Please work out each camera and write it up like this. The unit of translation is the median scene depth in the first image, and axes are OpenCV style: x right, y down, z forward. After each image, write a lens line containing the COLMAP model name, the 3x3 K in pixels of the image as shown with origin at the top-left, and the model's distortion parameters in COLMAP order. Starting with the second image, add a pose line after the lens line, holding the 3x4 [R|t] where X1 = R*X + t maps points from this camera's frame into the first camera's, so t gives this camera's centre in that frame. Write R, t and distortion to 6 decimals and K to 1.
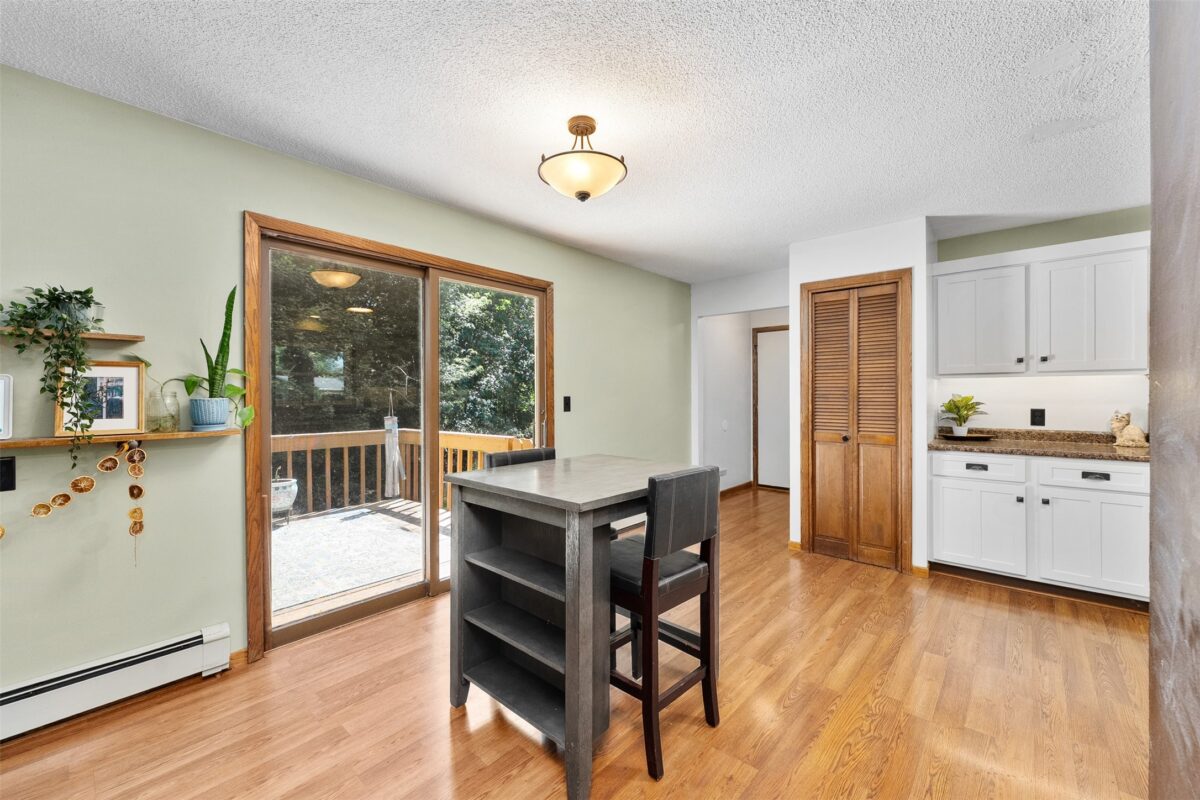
lens RADIAL K [[483.7, 0, 601.1], [0, 483.7, 393.7], [0, 0, 1]] dist [0.002387, -0.000907]
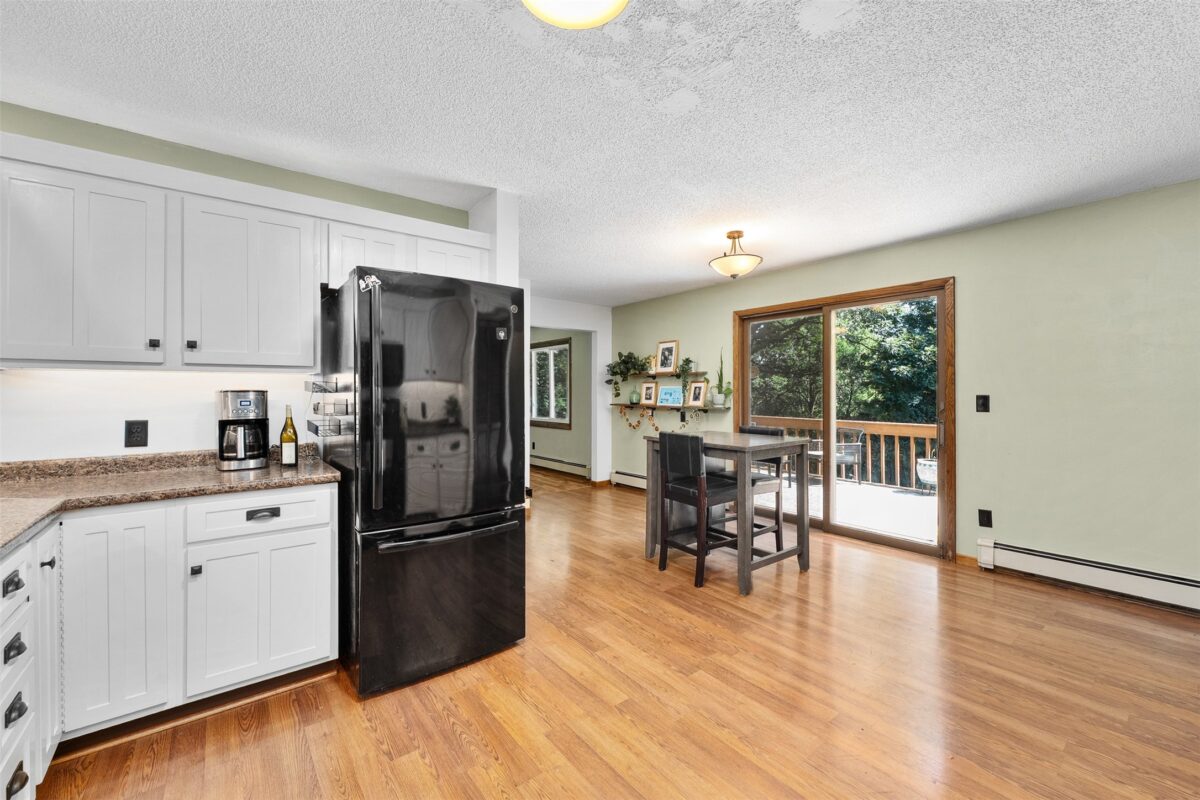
lens RADIAL K [[483.7, 0, 591.3], [0, 483.7, 398.4], [0, 0, 1]] dist [0.002387, -0.000907]
pose [[-0.200436, 0.011202, -0.979643, 1.060639], [0.000414, 0.999936, 0.011350, 0.001632], [0.979707, 0.001869, -0.200428, 0.525062]]
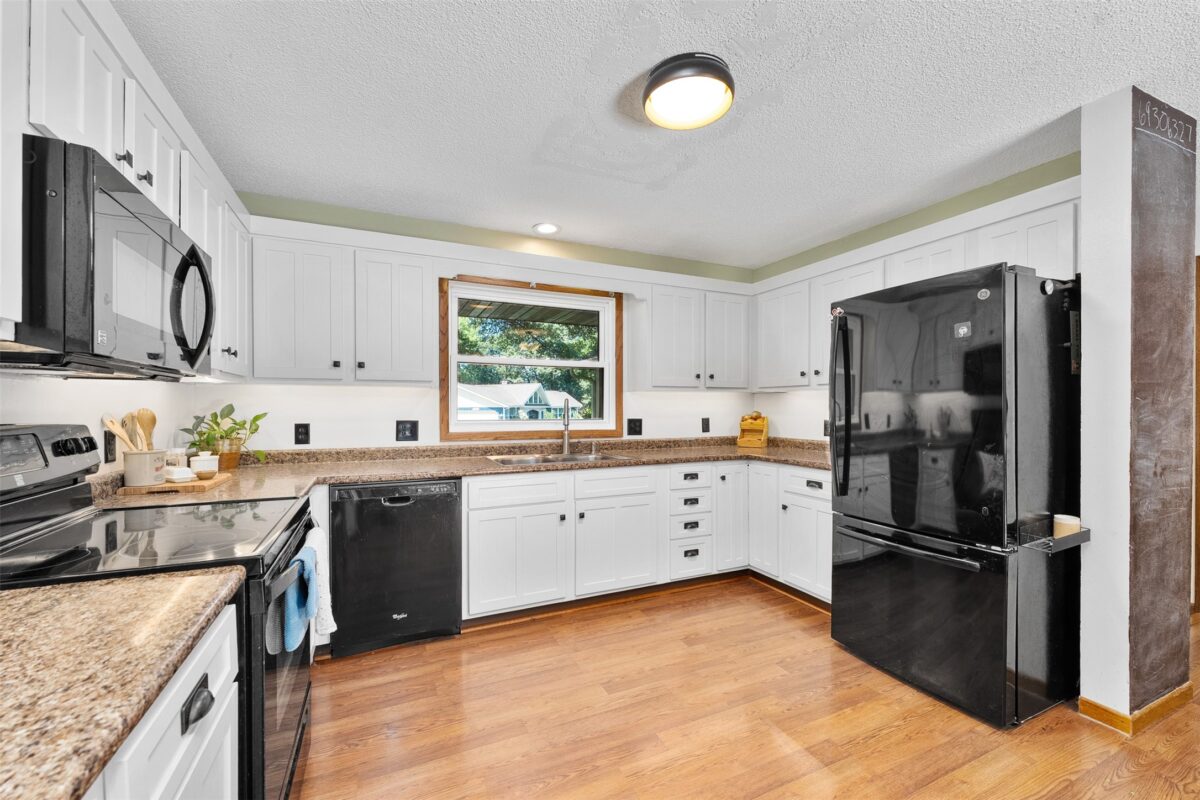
lens RADIAL K [[483.7, 0, 604.8], [0, 483.7, 409.2], [0, 0, 1]] dist [0.002387, -0.000907]
pose [[-0.913618, 0.003876, 0.406555, 0.570360], [0.008199, 0.999927, 0.008891, 0.001901], [-0.406490, 0.011456, -0.913583, 0.952926]]
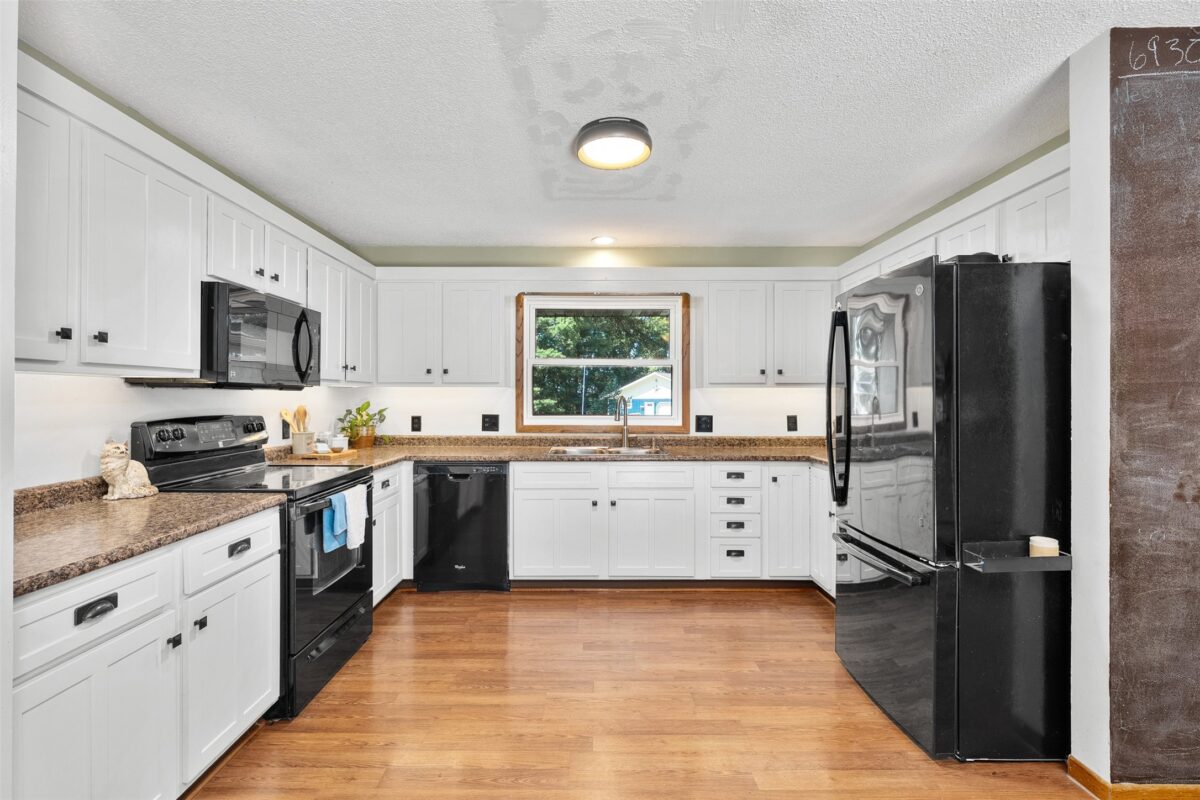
lens RADIAL K [[548.3, 0, 594.6], [0, 548.3, 396.9], [0, 0, 1]] dist [-0.002173, 0.001233]
pose [[-0.658327, 0.005830, 0.752709, 0.185663], [0.007706, 0.999970, -0.001006, -0.008561], [-0.752693, 0.005138, -0.658352, 0.917617]]
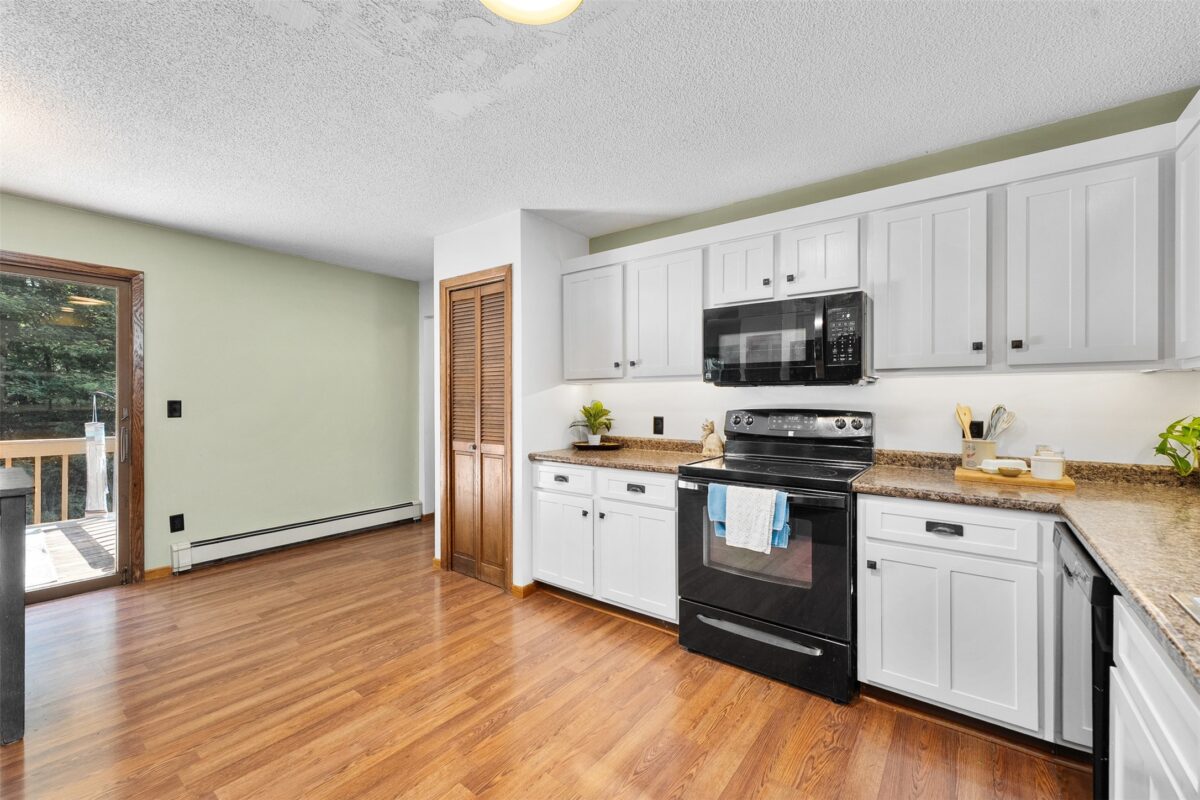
lens RADIAL K [[483.7, 0, 600.5], [0, 483.7, 398.9], [0, 0, 1]] dist [0.002387, -0.000907]
pose [[0.997718, 0.007064, 0.067154, 0.730972], [-0.006719, 0.999963, -0.005362, 0.002411], [-0.067189, 0.004898, 0.997728, 0.059936]]
